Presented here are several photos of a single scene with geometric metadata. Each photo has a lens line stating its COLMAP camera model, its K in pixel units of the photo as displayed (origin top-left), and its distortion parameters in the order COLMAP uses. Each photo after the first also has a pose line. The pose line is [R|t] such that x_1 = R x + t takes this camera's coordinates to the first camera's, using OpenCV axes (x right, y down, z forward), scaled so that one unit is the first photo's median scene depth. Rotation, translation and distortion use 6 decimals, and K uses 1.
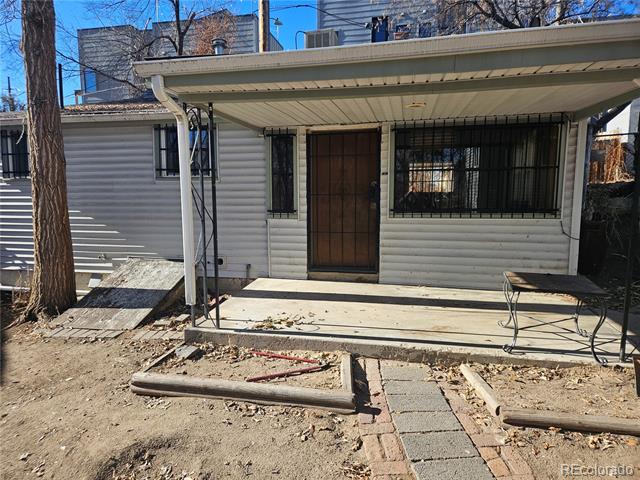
lens RADIAL K [[423.2, 0, 317.5], [0, 423.2, 236.0], [0, 0, 1]] dist [0.054008, -0.028263]
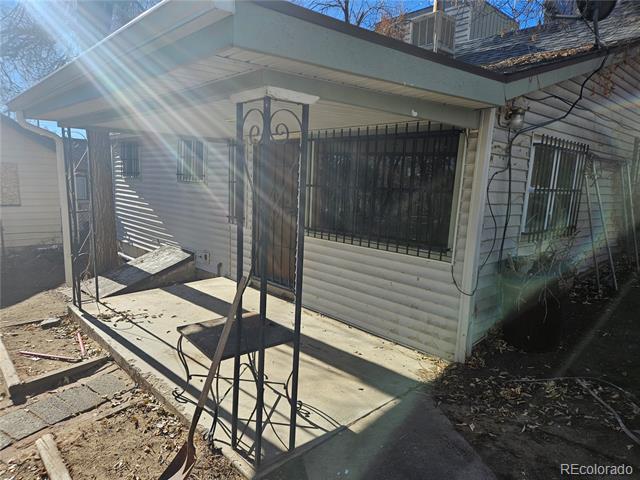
lens RADIAL K [[423.2, 0, 318.6], [0, 423.2, 244.7], [0, 0, 1]] dist [0.054008, -0.028263]
pose [[0.826023, 0.121770, -0.550325, 0.795538], [-0.100411, 0.992557, 0.068908, -0.099879], [0.554620, -0.001661, 0.832102, 0.275750]]
